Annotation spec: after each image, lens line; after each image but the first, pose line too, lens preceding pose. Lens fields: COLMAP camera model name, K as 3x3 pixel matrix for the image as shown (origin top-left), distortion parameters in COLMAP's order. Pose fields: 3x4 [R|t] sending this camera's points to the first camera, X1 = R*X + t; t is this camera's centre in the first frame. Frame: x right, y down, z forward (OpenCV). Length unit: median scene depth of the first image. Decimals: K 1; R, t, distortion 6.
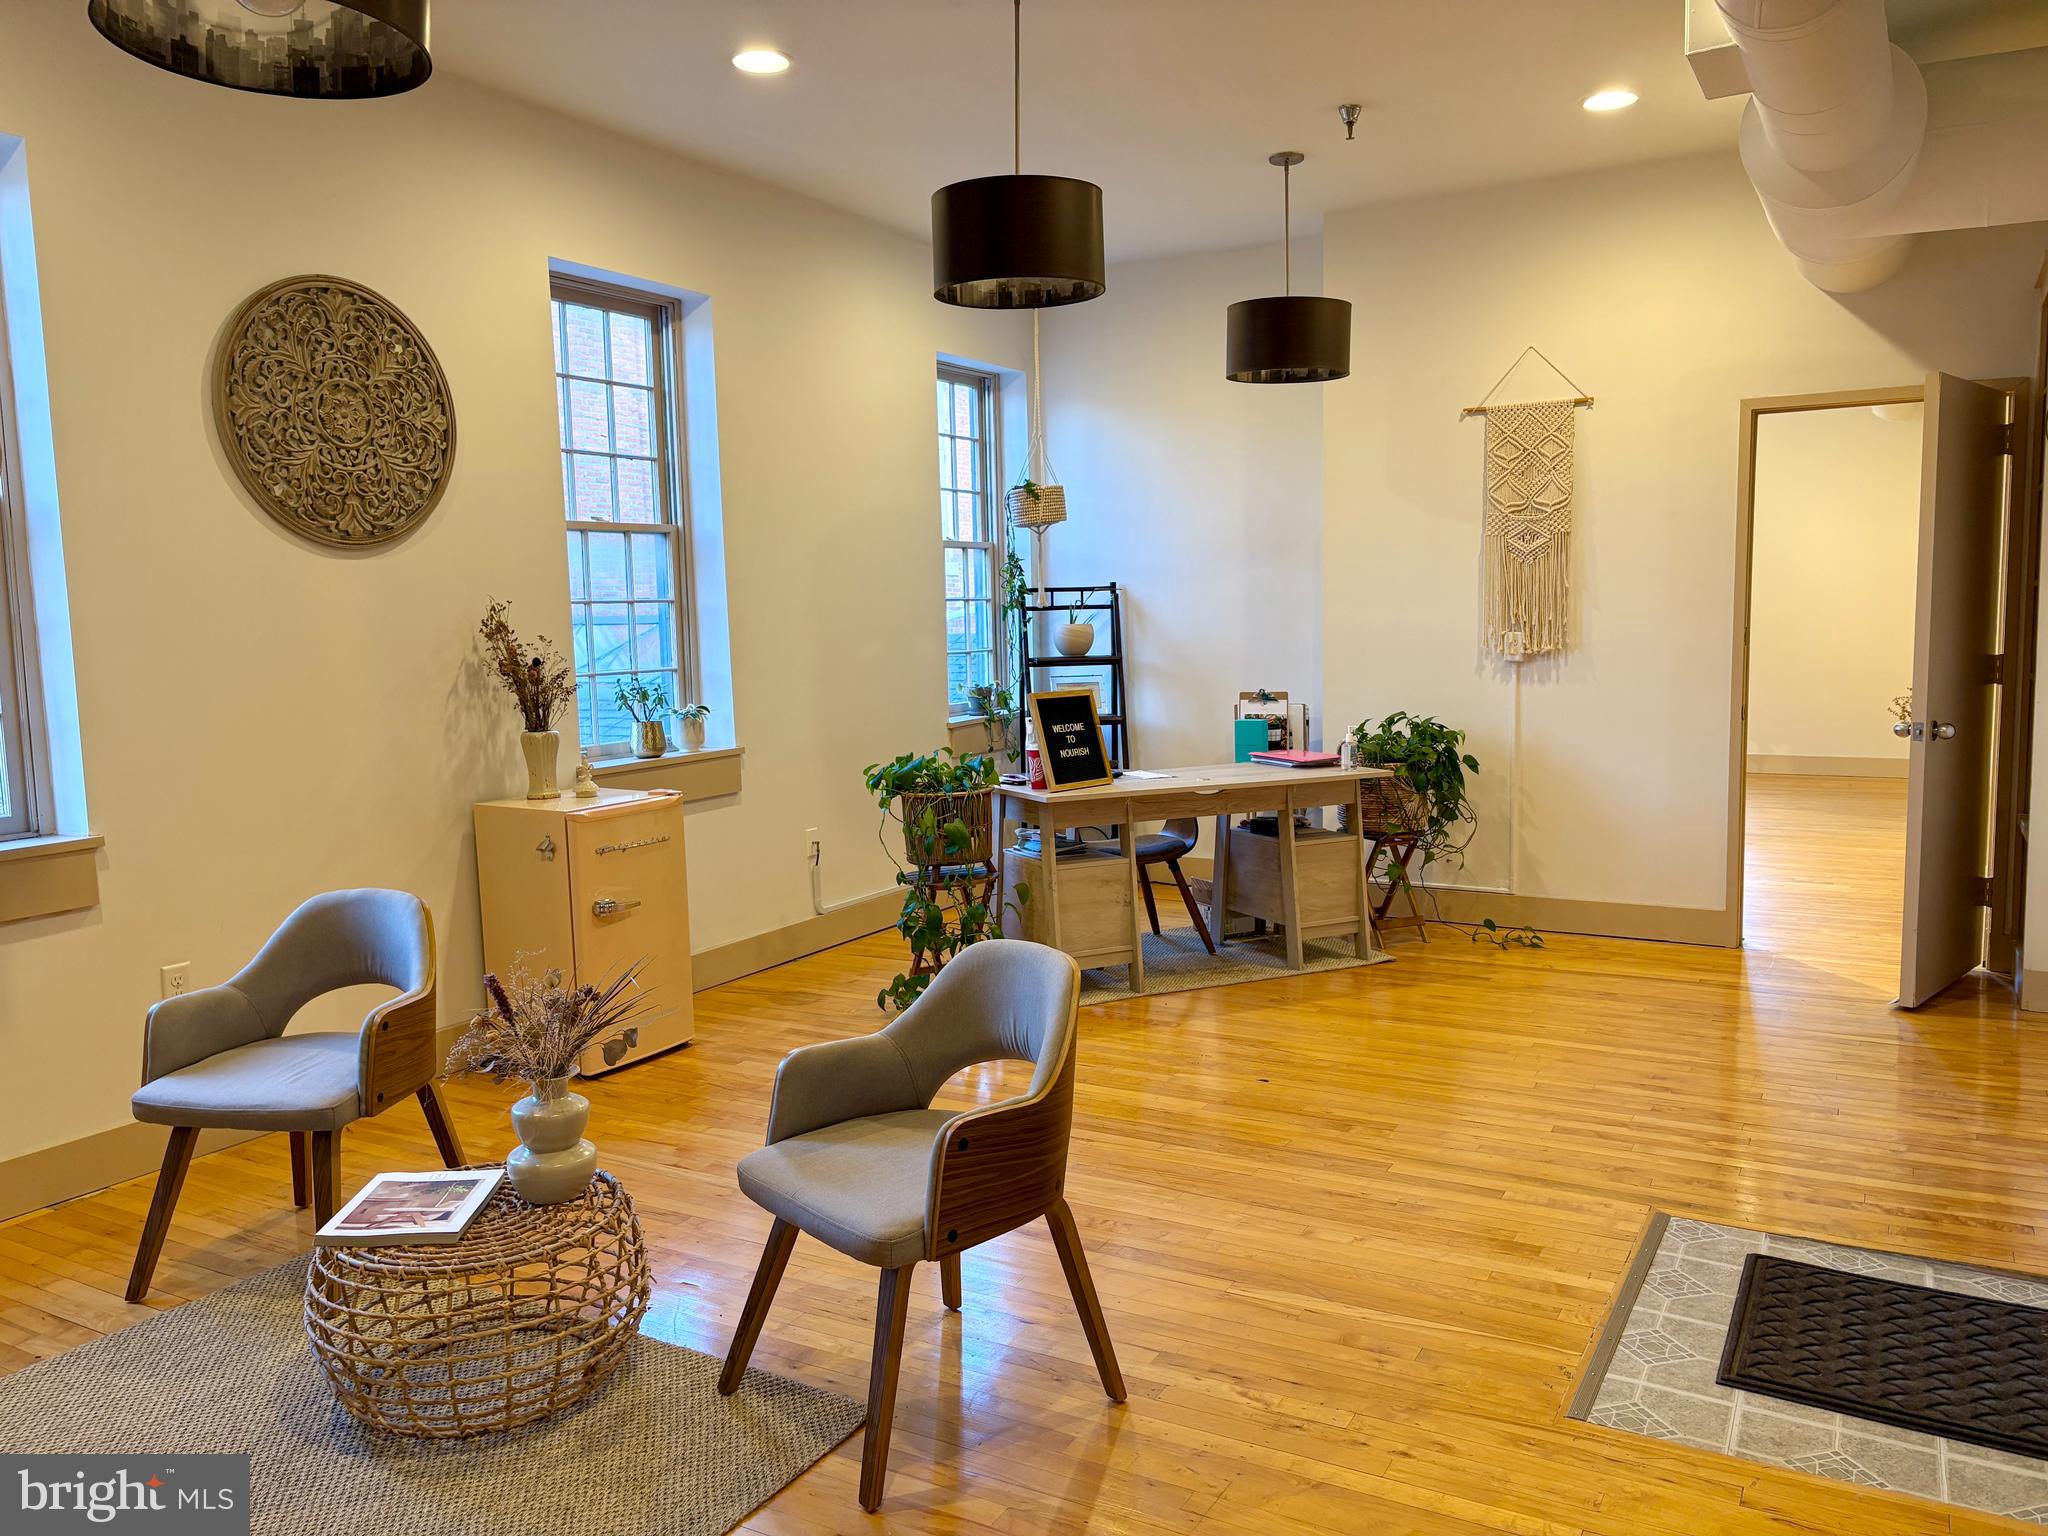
lens RADIAL K [[1558.0, 0, 1024.0], [0, 1558.0, 768.0], [0, 0, 1]] dist [0.060375, -0.069448]
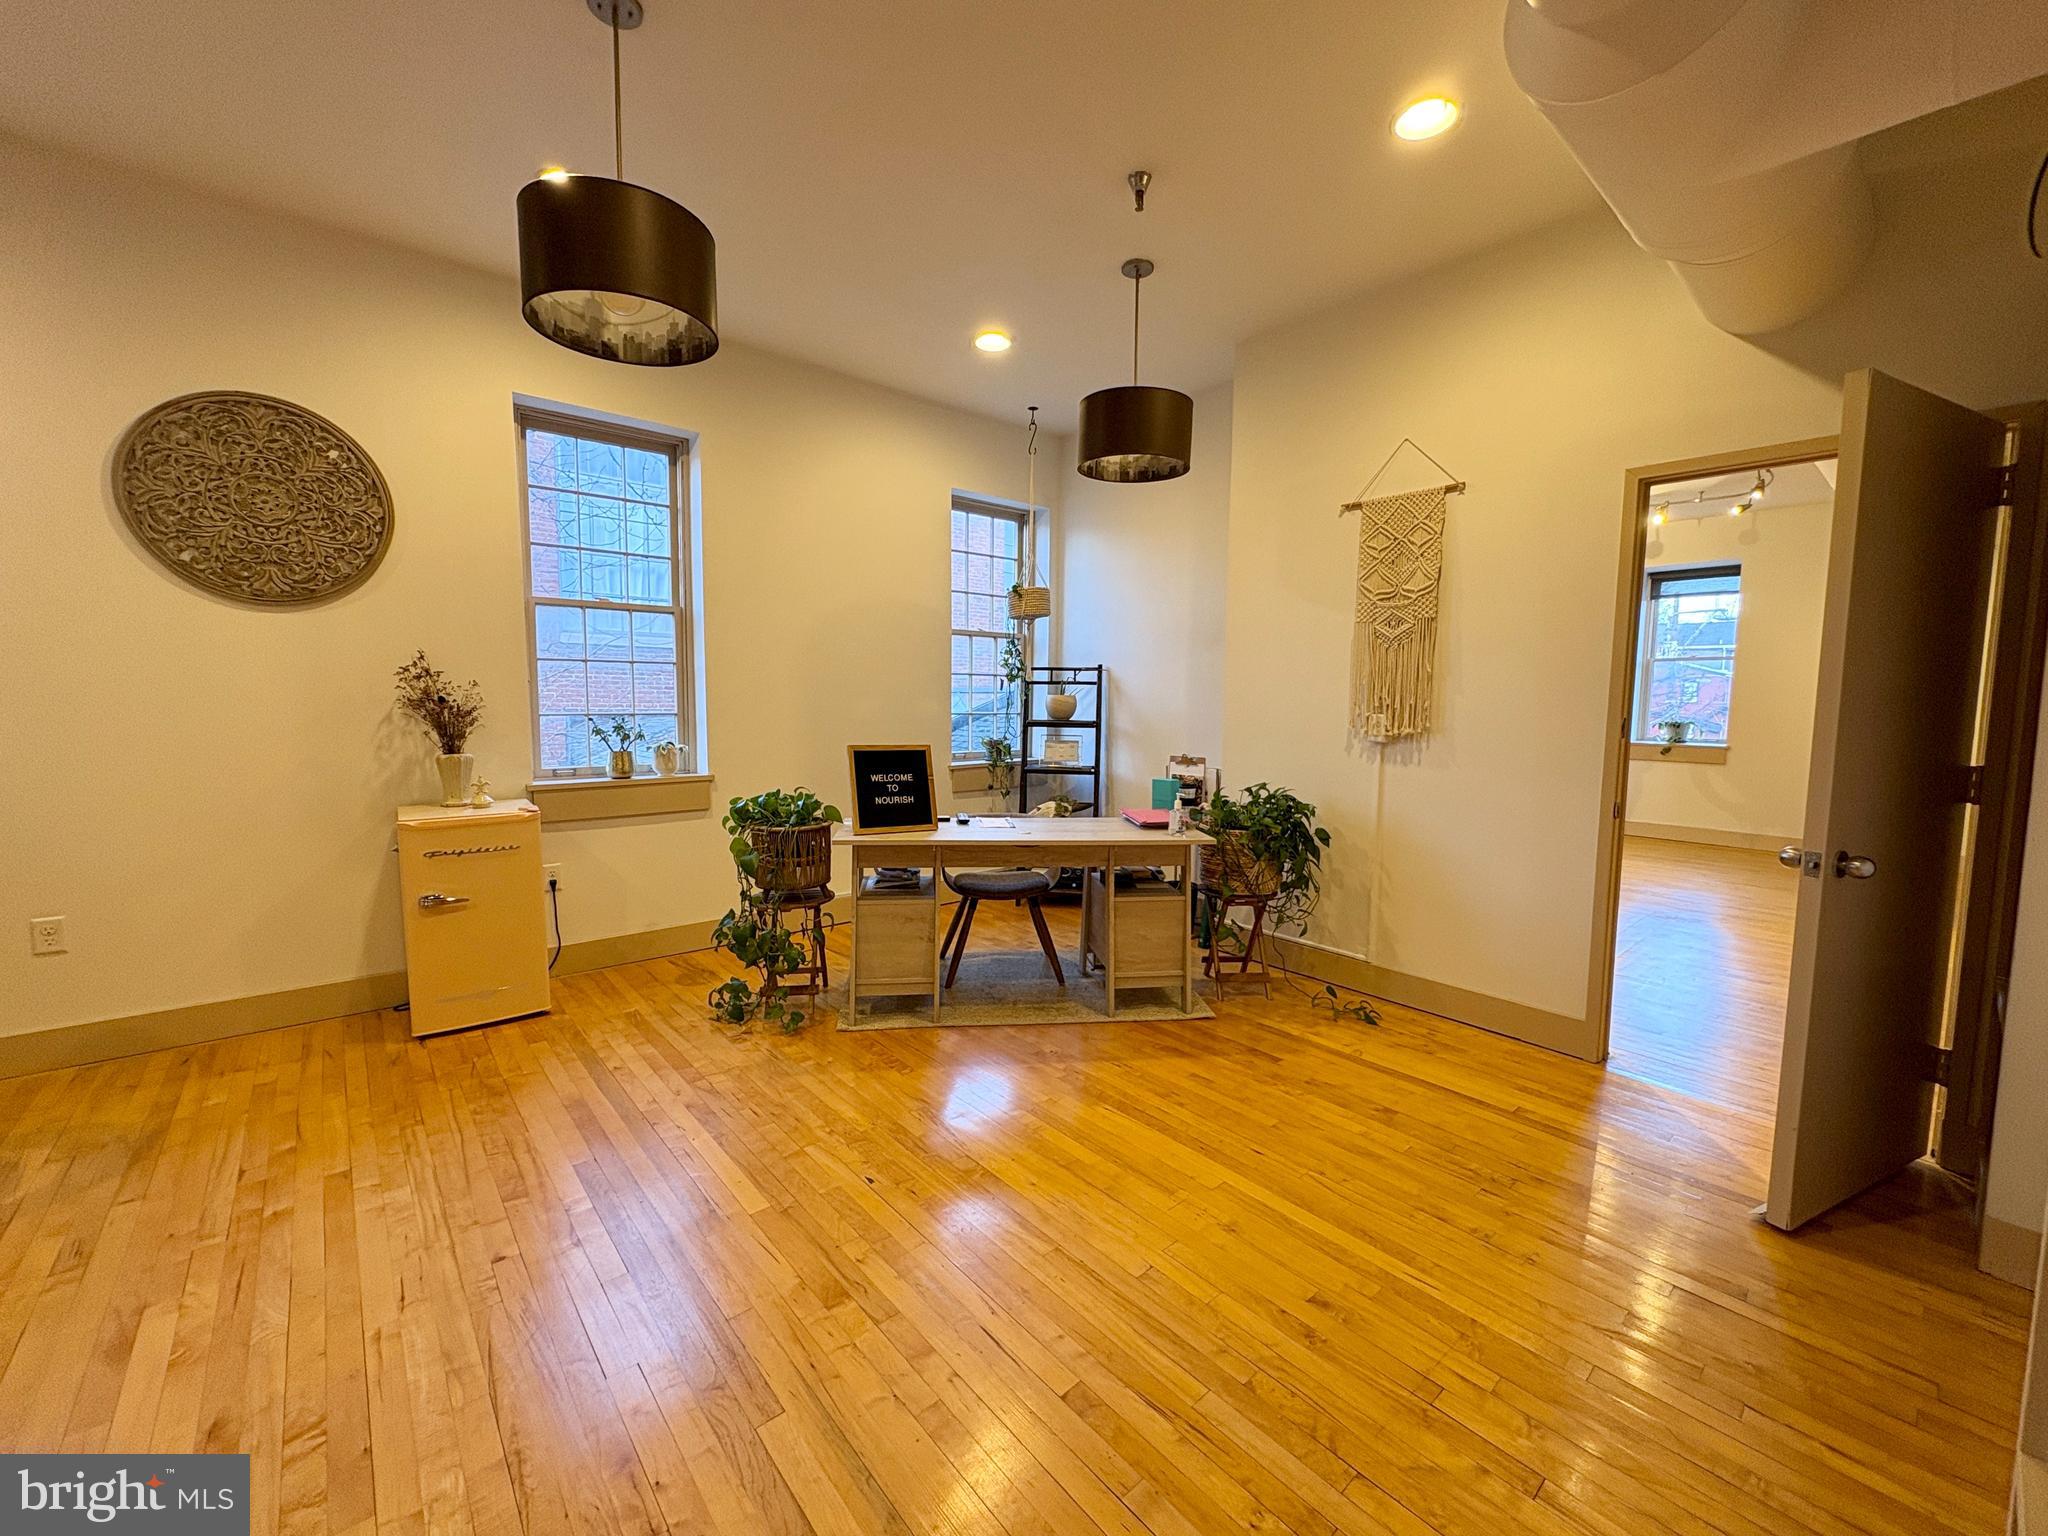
lens RADIAL K [[816.6, 0, 1022.3], [0, 816.6, 761.0], [0, 0, 1]] dist [0.015926, -0.007034]
pose [[0.939148, 0.061588, -0.337946, 0.297528], [-0.069483, 0.997519, -0.011304, -0.035458], [0.336411, 0.034098, 0.941098, 0.438653]]
